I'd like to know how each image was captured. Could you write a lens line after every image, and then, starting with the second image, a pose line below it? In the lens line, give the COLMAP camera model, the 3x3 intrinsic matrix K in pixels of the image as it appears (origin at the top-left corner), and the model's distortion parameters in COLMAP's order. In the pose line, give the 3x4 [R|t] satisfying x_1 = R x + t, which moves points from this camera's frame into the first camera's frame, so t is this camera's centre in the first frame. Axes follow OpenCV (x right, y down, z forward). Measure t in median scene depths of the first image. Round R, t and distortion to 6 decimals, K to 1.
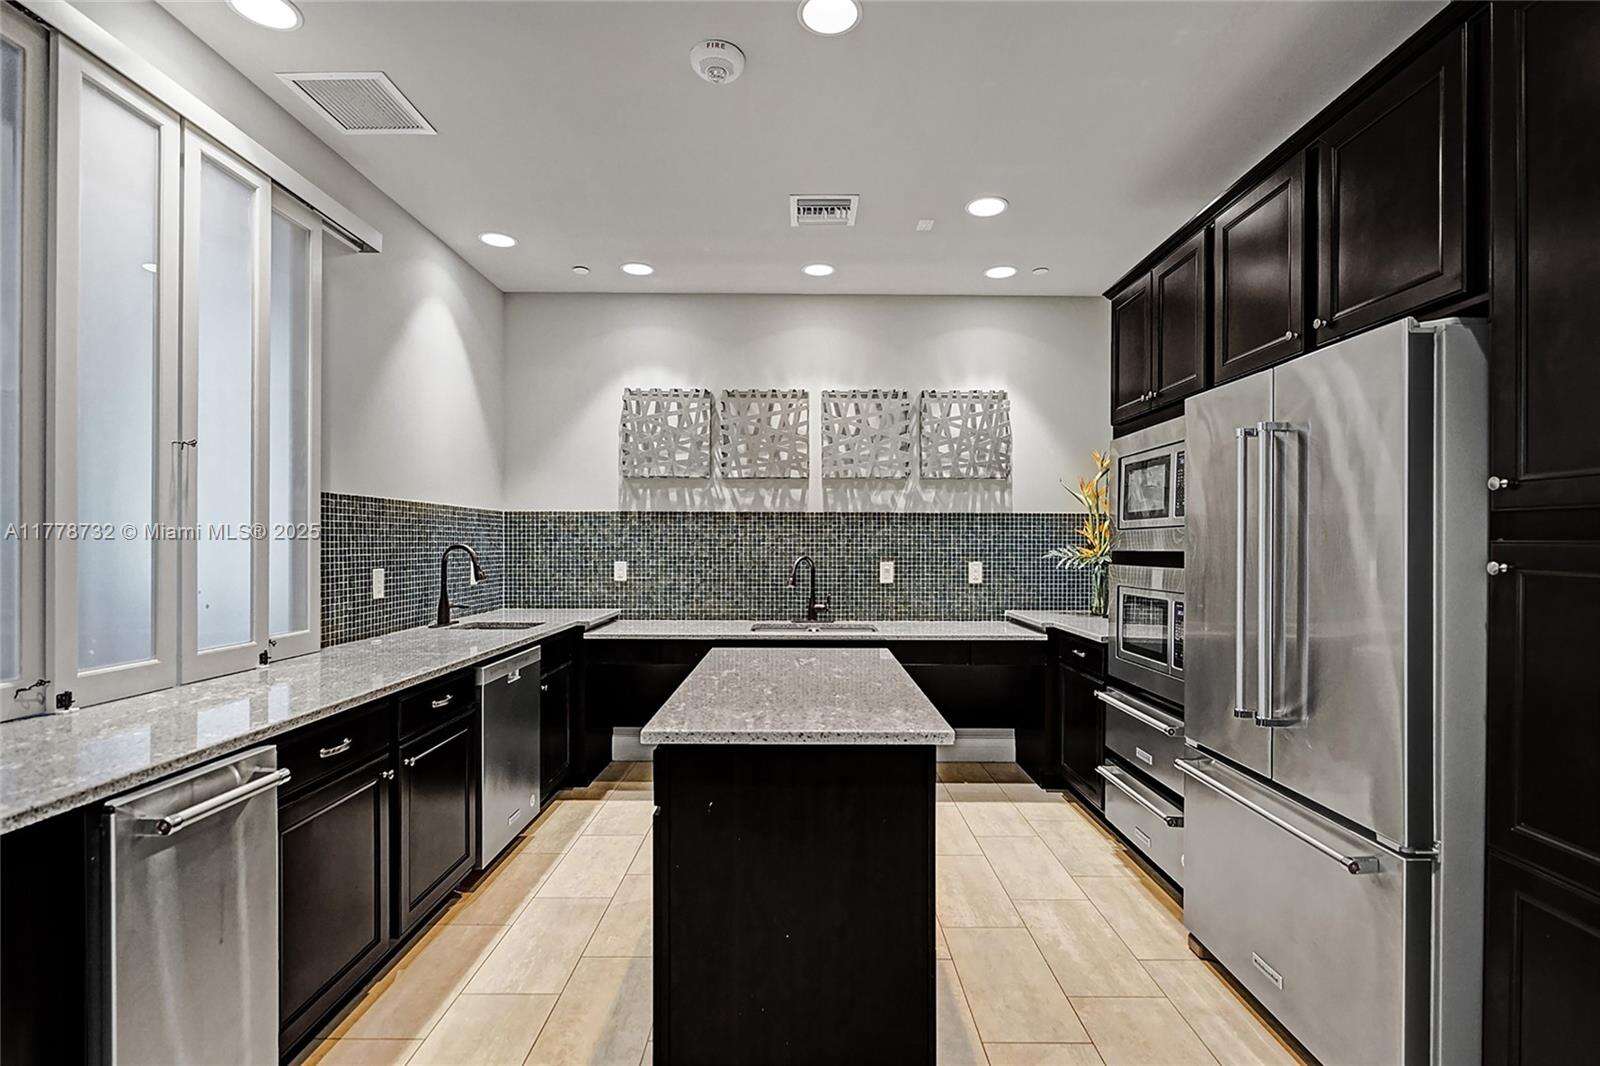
lens RADIAL K [[747.3, 0, 798.5], [0, 747.3, 541.3], [0, 0, 1]] dist [-0.000466, -0.000615]
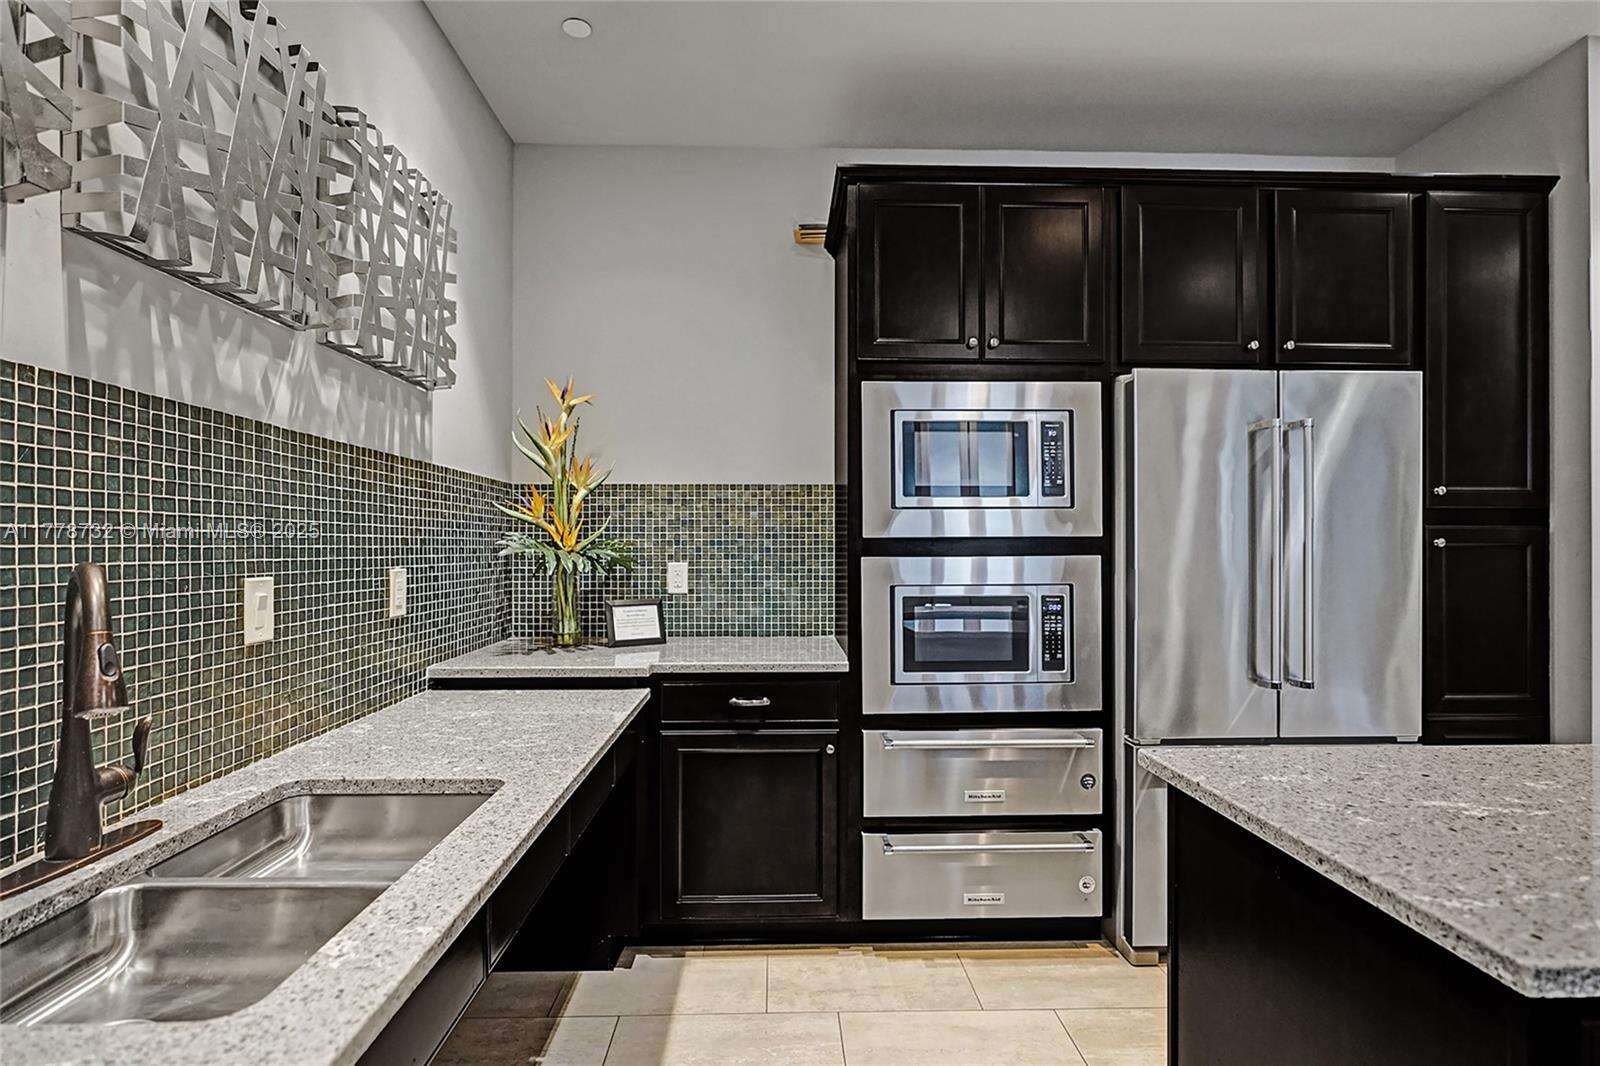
lens RADIAL K [[747.3, 0, 798.0], [0, 747.3, 538.2], [0, 0, 1]] dist [-0.000466, -0.000615]
pose [[-0.036988, 0.004645, 0.999305, -0.217843], [-0.003989, 0.999981, -0.004796, 0.012559], [-0.999308, -0.004164, -0.036969, 0.820668]]
